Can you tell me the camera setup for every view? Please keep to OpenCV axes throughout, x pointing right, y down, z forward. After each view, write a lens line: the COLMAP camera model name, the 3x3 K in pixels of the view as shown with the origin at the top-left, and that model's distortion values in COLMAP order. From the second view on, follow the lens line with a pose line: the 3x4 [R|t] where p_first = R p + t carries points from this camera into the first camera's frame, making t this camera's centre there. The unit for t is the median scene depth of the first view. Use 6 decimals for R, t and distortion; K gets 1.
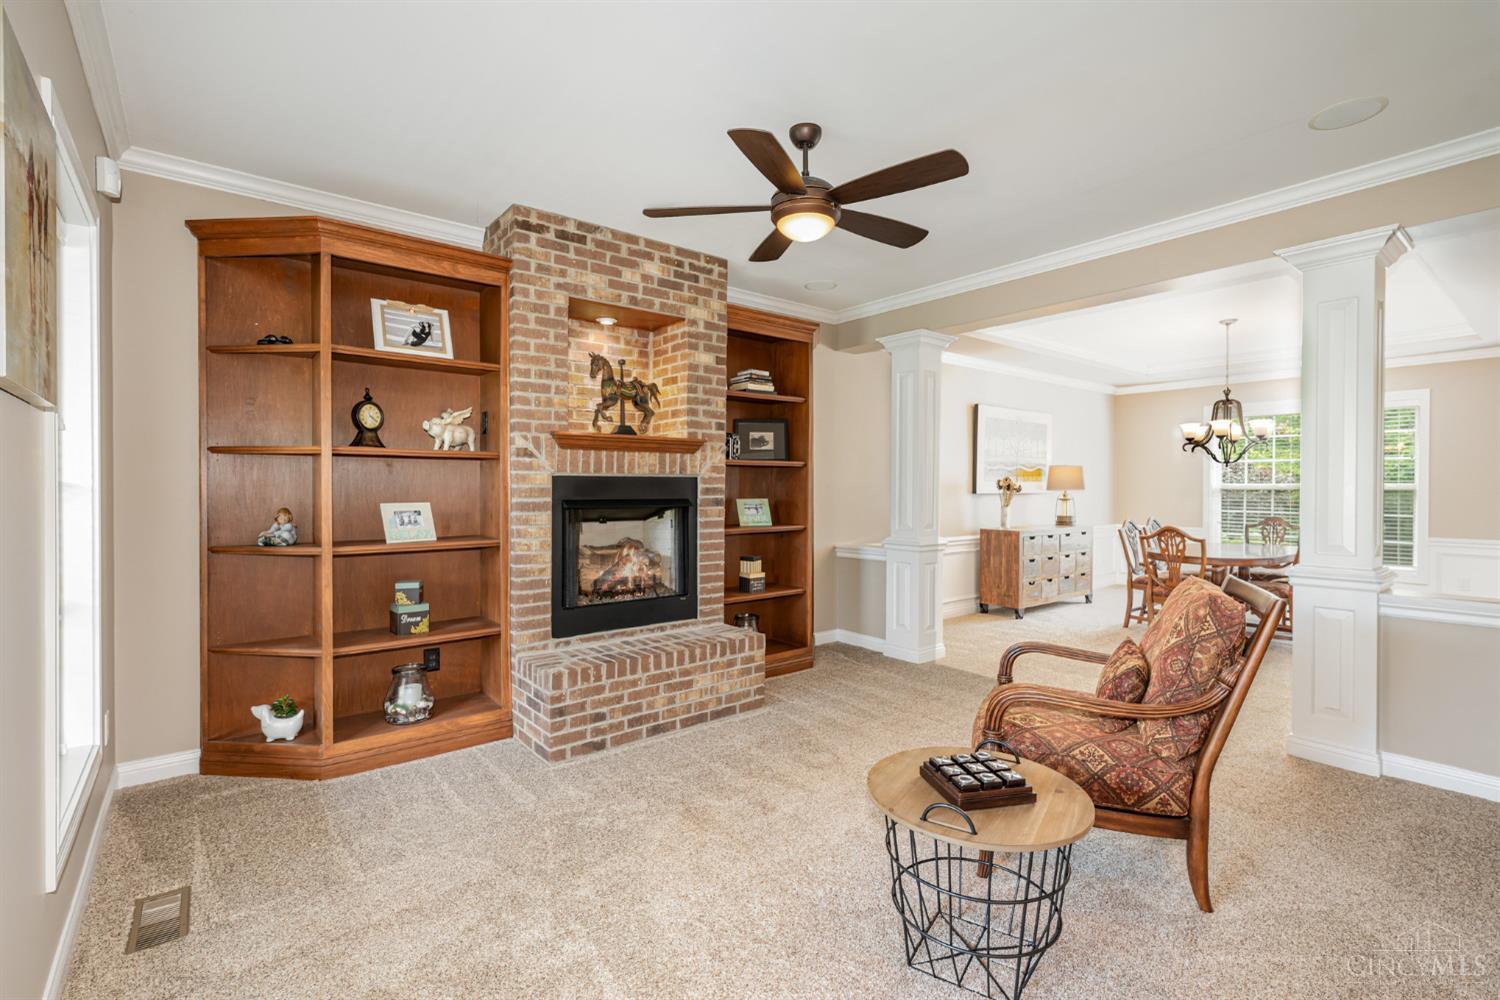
lens RADIAL K [[686.6, 0, 750.3], [0, 686.6, 491.4], [0, 0, 1]] dist [0.001199, -0.000001]
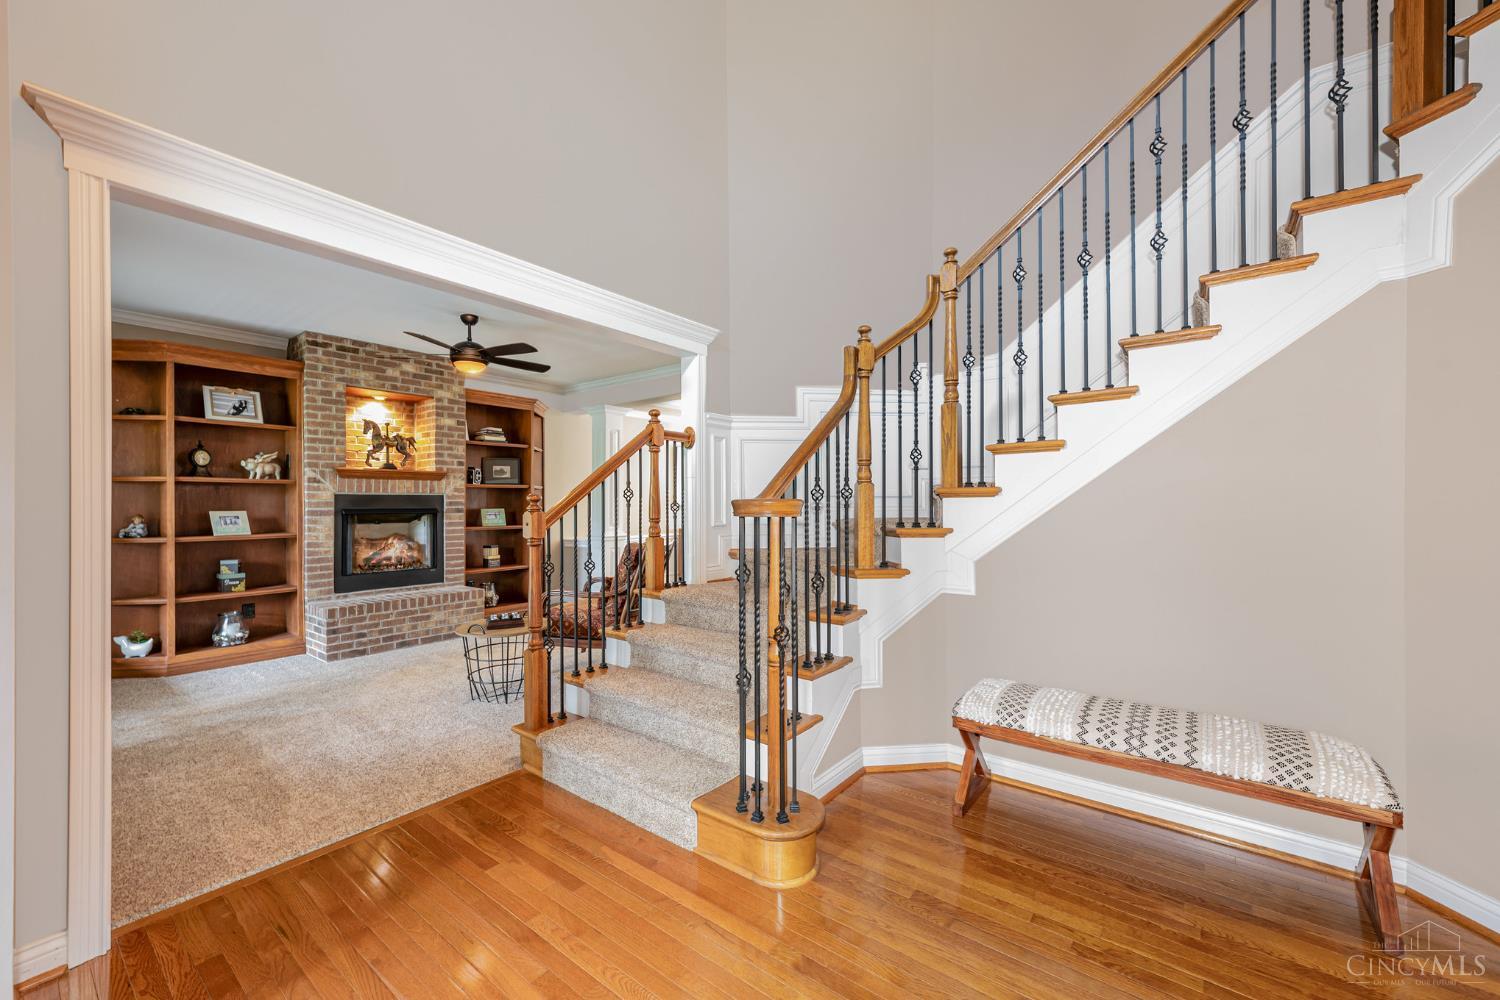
lens RADIAL K [[601.6, 0, 751.4], [0, 601.6, 501.8], [0, 0, 1]] dist [0.010102, 0.000142]
pose [[0.973127, -0.002775, 0.230253, 0.350564], [0.004494, 0.999966, -0.006940, 0.009661], [-0.230226, 0.007788, 0.973106, -0.640372]]
